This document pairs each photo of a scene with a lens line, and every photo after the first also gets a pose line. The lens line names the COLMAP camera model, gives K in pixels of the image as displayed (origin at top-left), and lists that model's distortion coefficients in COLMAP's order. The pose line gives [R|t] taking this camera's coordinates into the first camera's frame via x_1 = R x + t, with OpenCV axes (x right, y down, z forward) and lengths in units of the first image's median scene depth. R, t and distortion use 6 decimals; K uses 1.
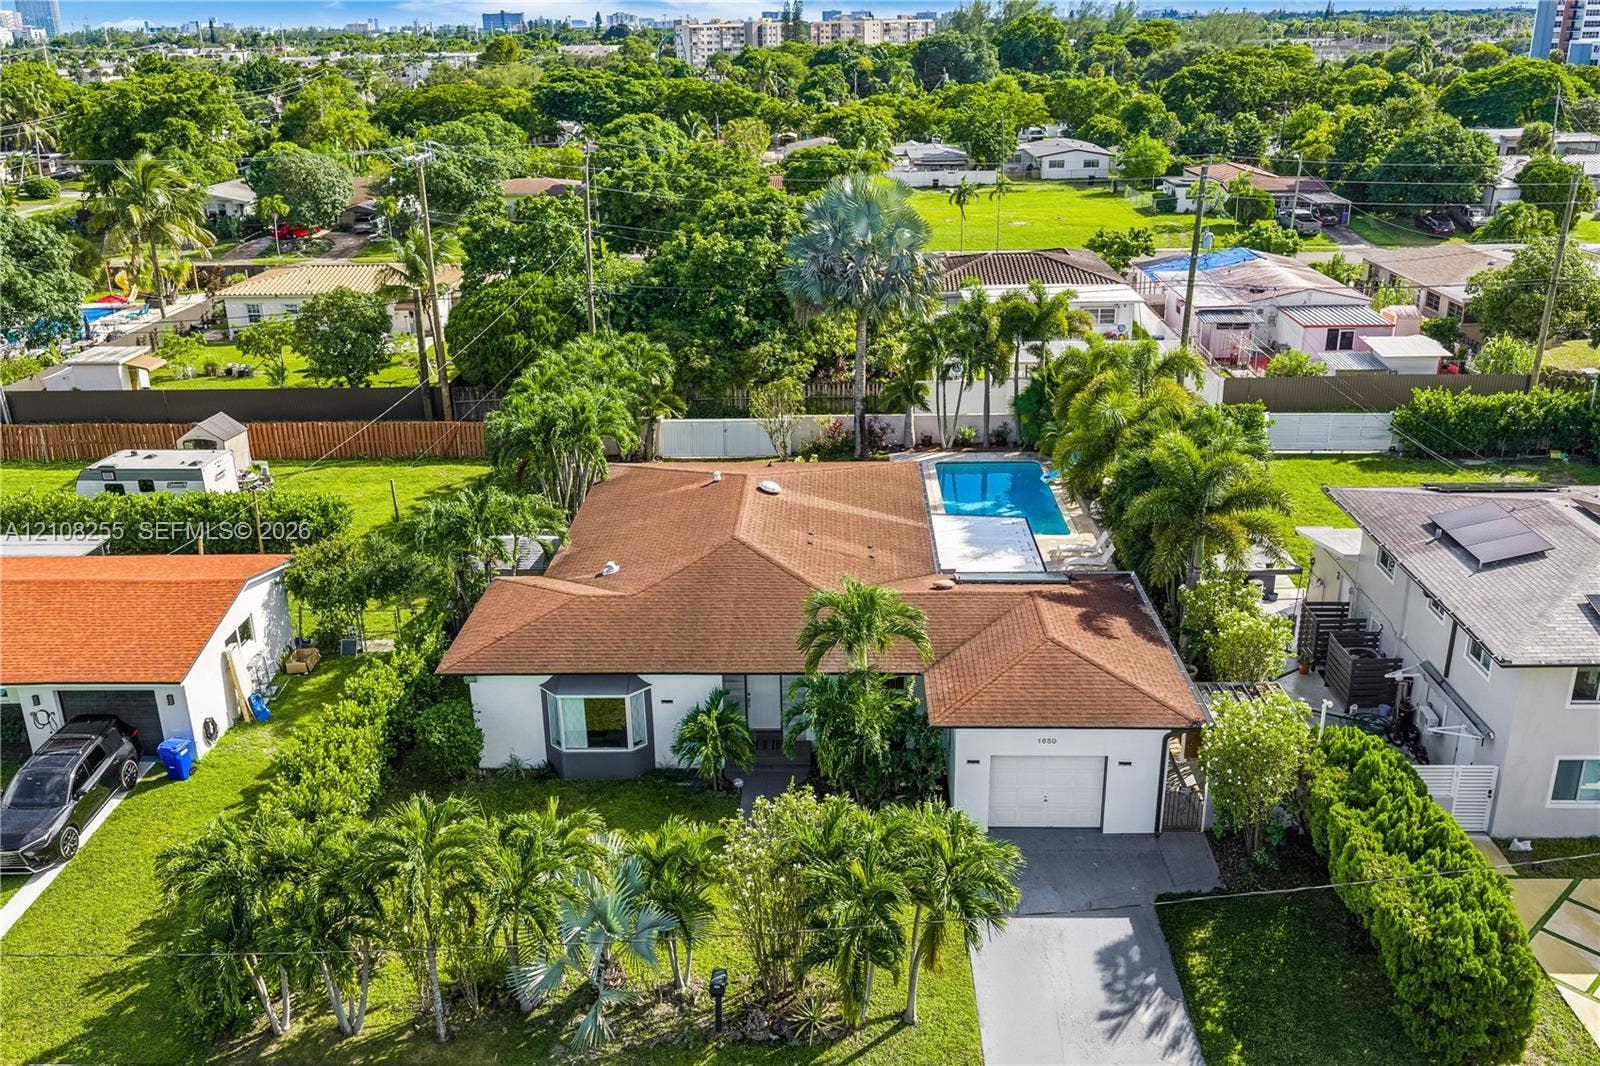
lens RADIAL K [[1340.1, 0, 796.9], [0, 1340.1, 515.8], [0, 0, 1]] dist [0.027953, -0.045685]
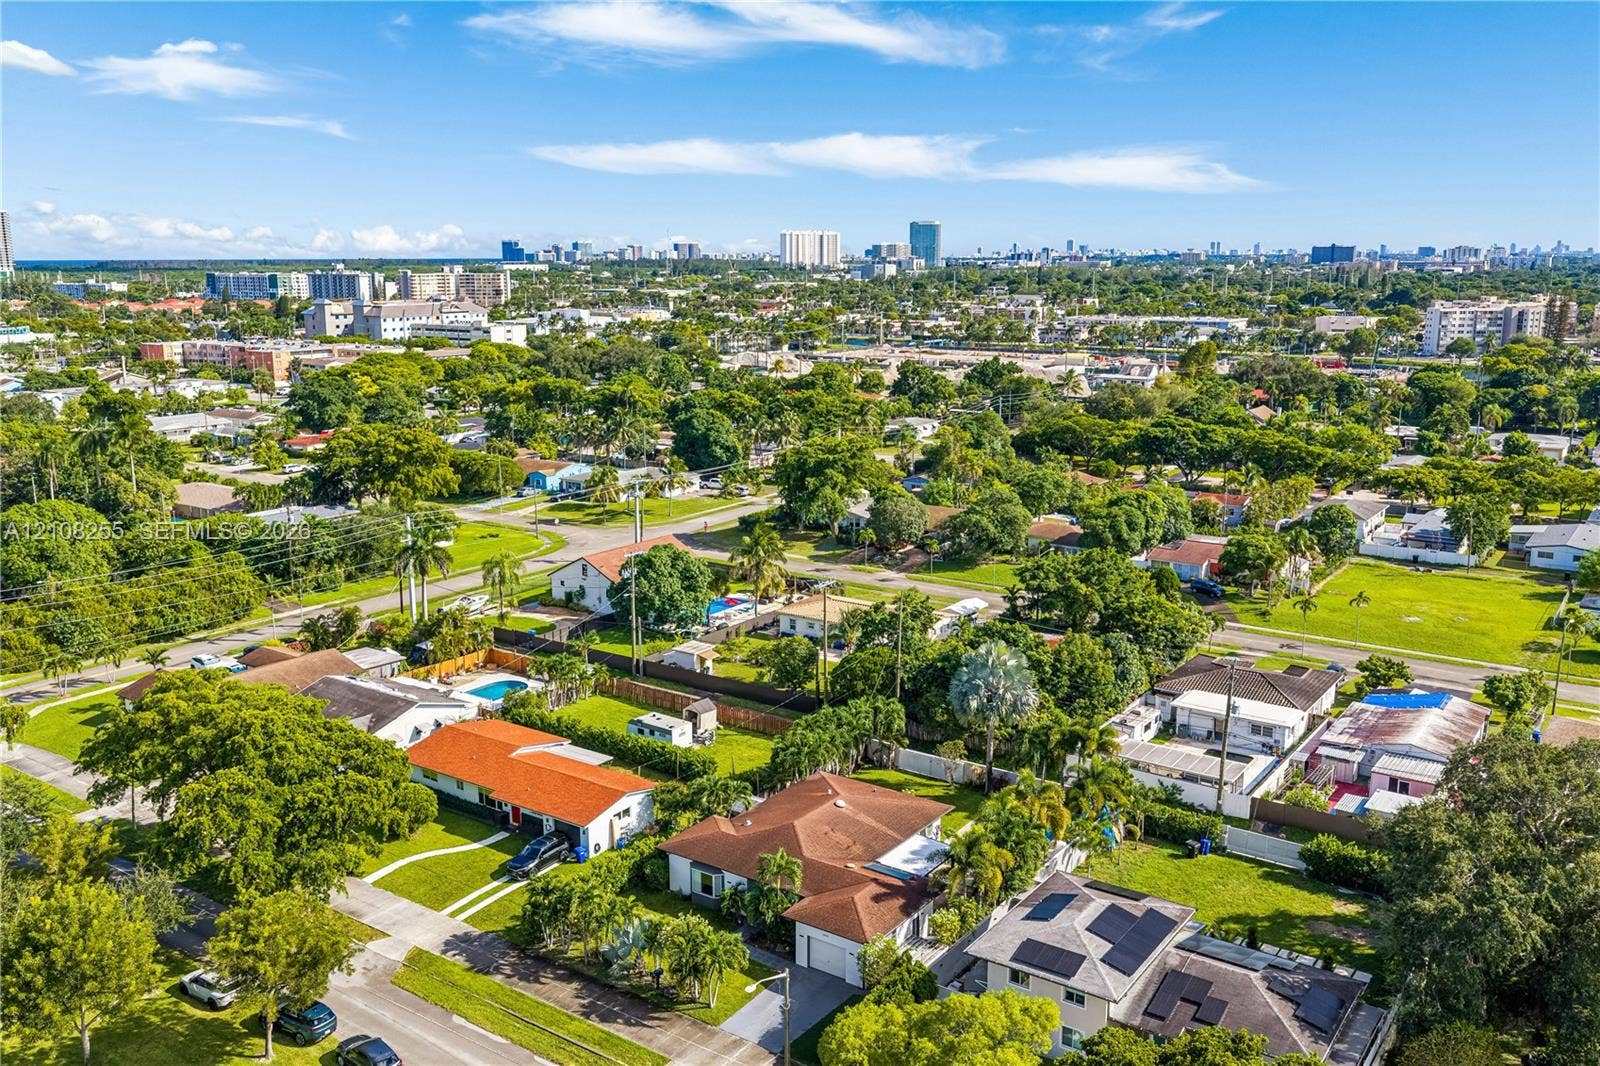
lens RADIAL K [[1309.1, 0, 800.0], [0, 1309.1, 533.0], [0, 0, 1]] dist [0.007604, -0.016545]
pose [[0.837710, 0.125759, -0.531438, 0.671579], [-0.200773, 0.975896, -0.085544, -0.171582], [0.507870, 0.178360, 0.842766, -0.601960]]
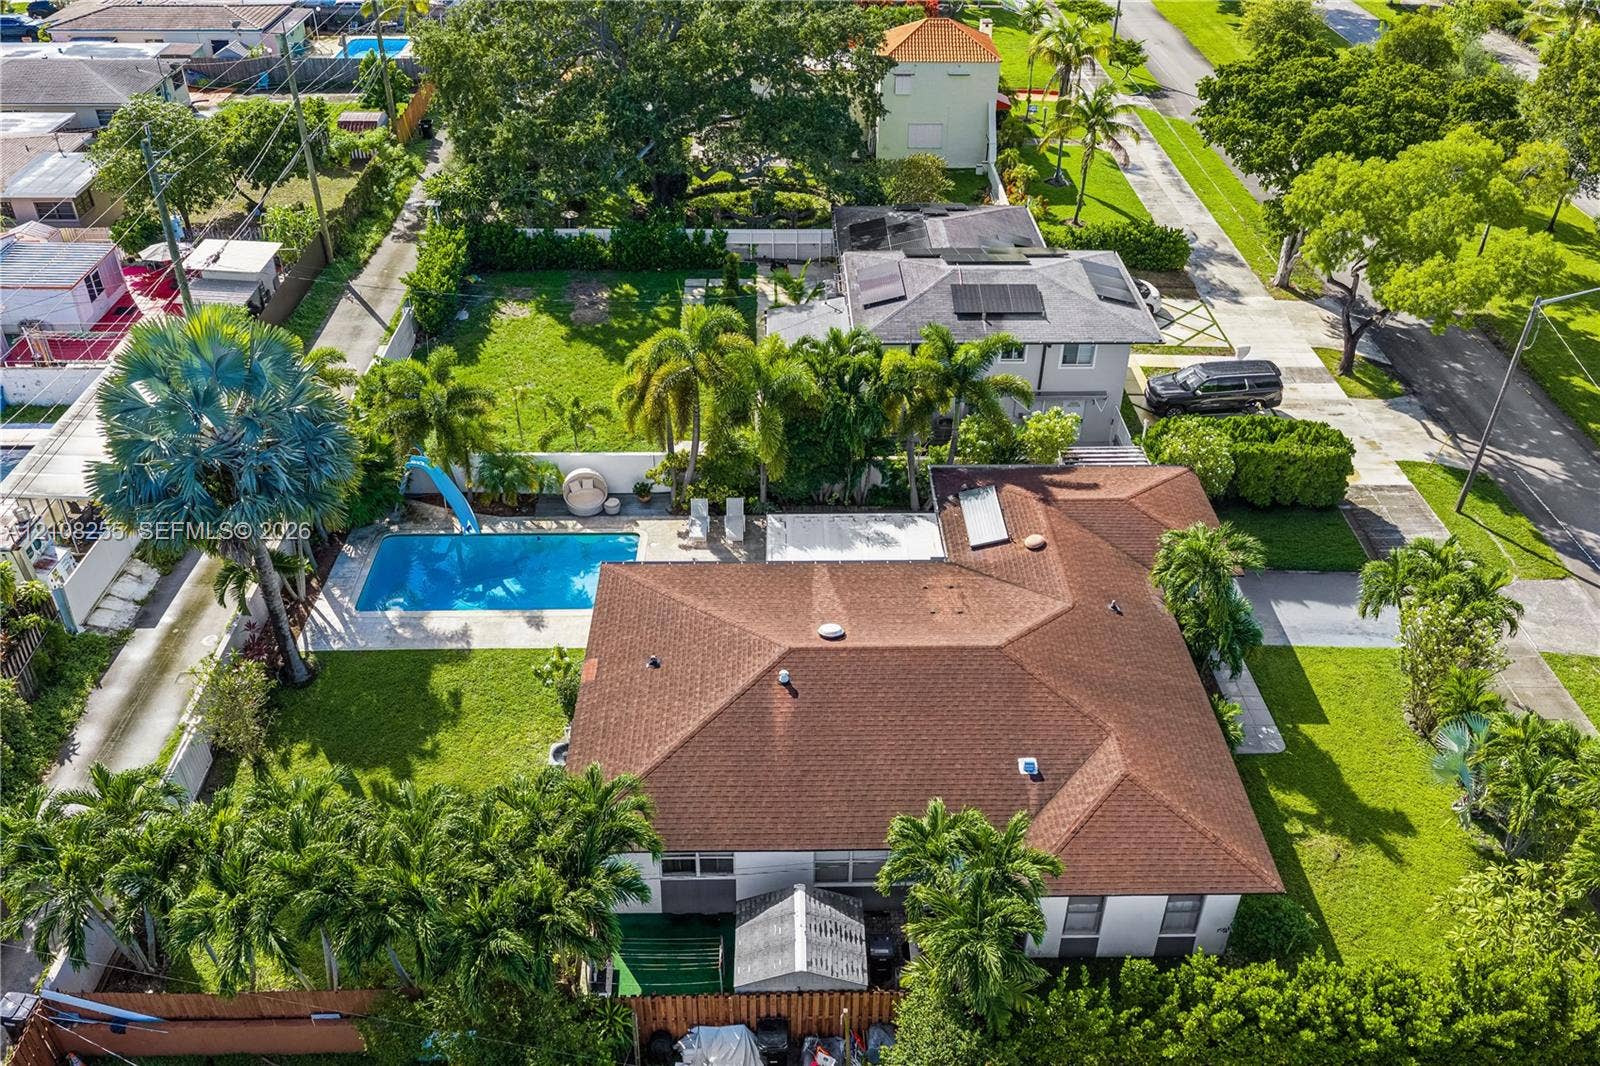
lens RADIAL K [[1340.1, 0, 796.9], [0, 1340.1, 515.8], [0, 0, 1]] dist [0.027953, -0.045685]
pose [[-0.038463, -0.544739, 0.837723, -0.477496], [0.343315, 0.780107, 0.523037, -0.364811], [-0.938432, 0.307720, 0.157012, 0.581447]]
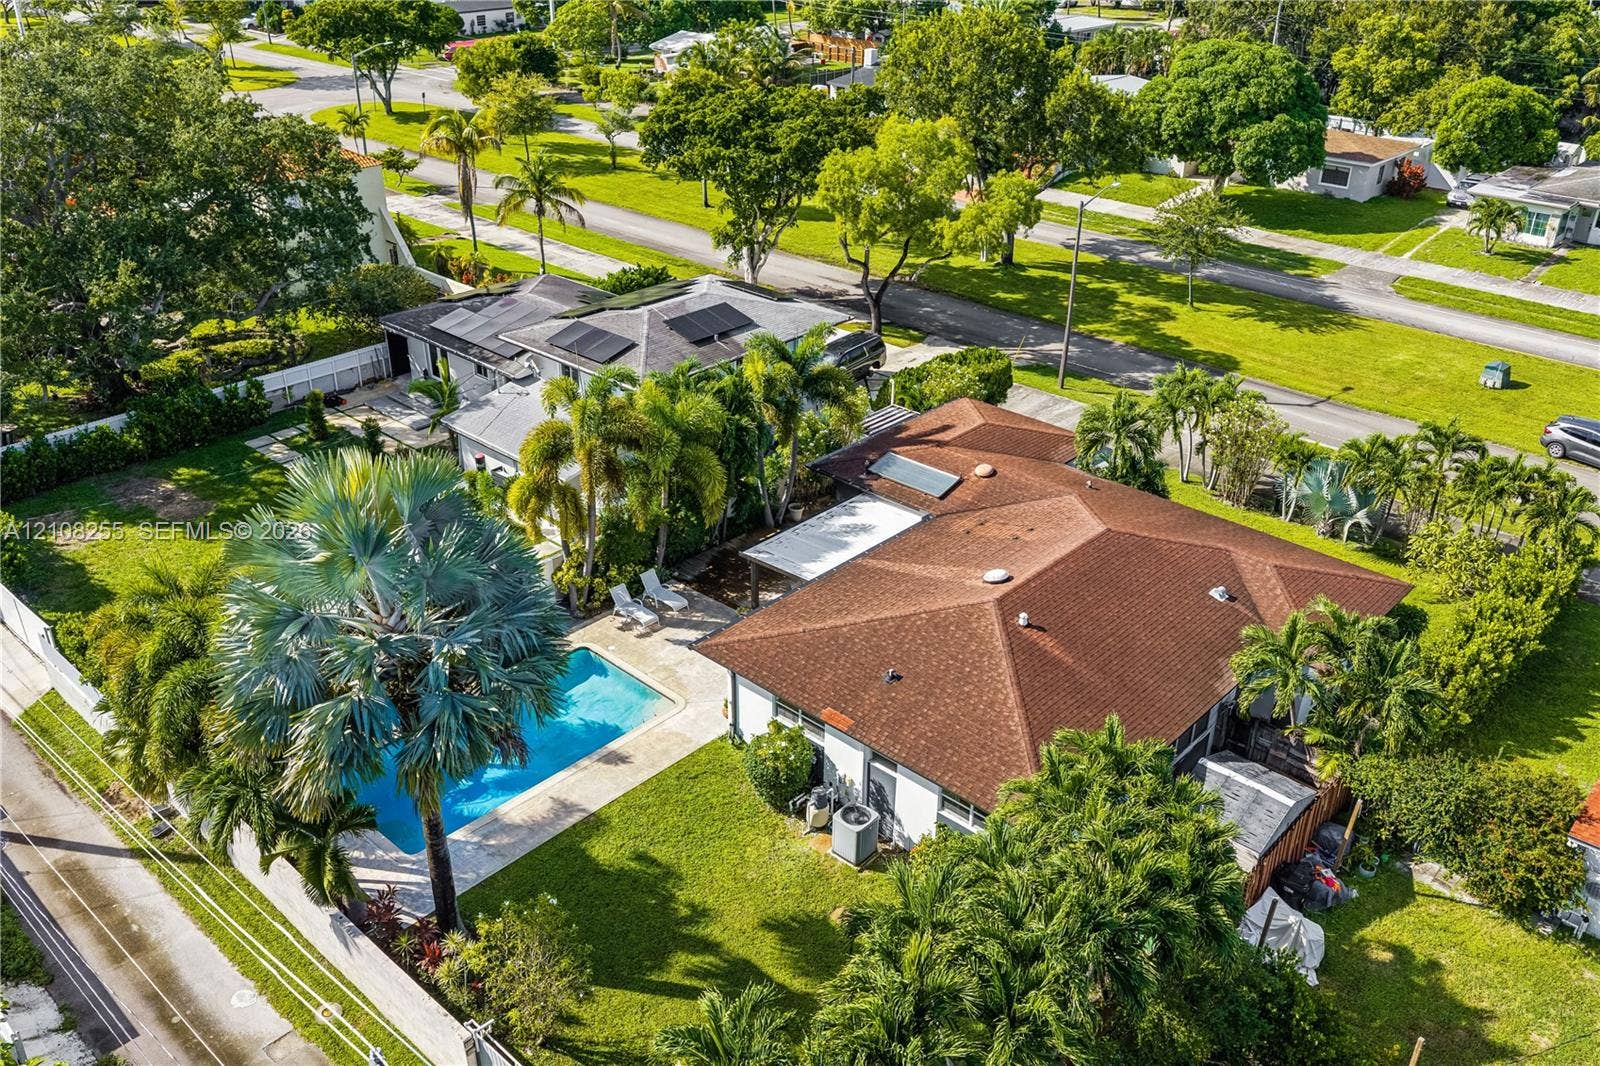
lens RADIAL K [[1340.1, 0, 796.9], [0, 1340.1, 515.8], [0, 0, 1]] dist [0.027953, -0.045685]
pose [[-0.746836, -0.294586, 0.596200, -0.294697], [0.234408, 0.722372, 0.650563, -0.441499], [-0.622325, 0.625618, -0.470441, 0.994897]]
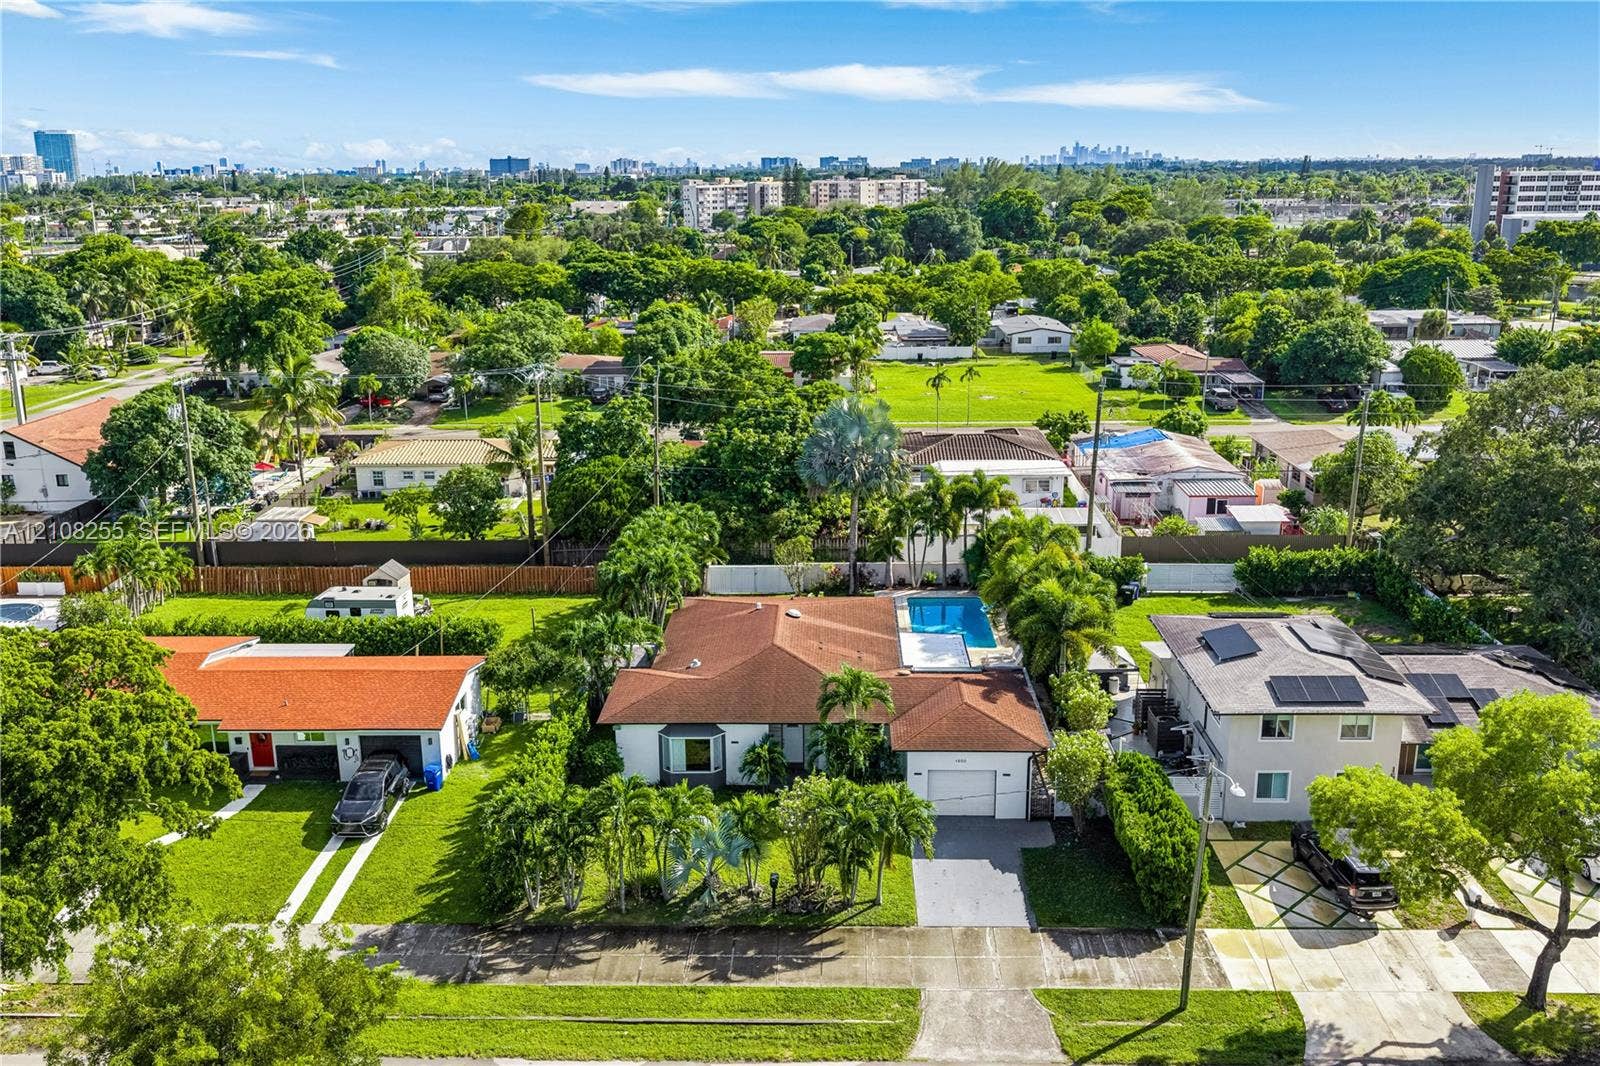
lens RADIAL K [[1340.1, 0, 796.9], [0, 1340.1, 515.8], [0, 0, 1]] dist [0.027953, -0.045685]
pose [[0.999986, 0.004827, 0.002374, -0.014240], [-0.004566, 0.995014, -0.099626, 0.013944], [-0.002843, 0.099614, 0.995022, -0.366909]]
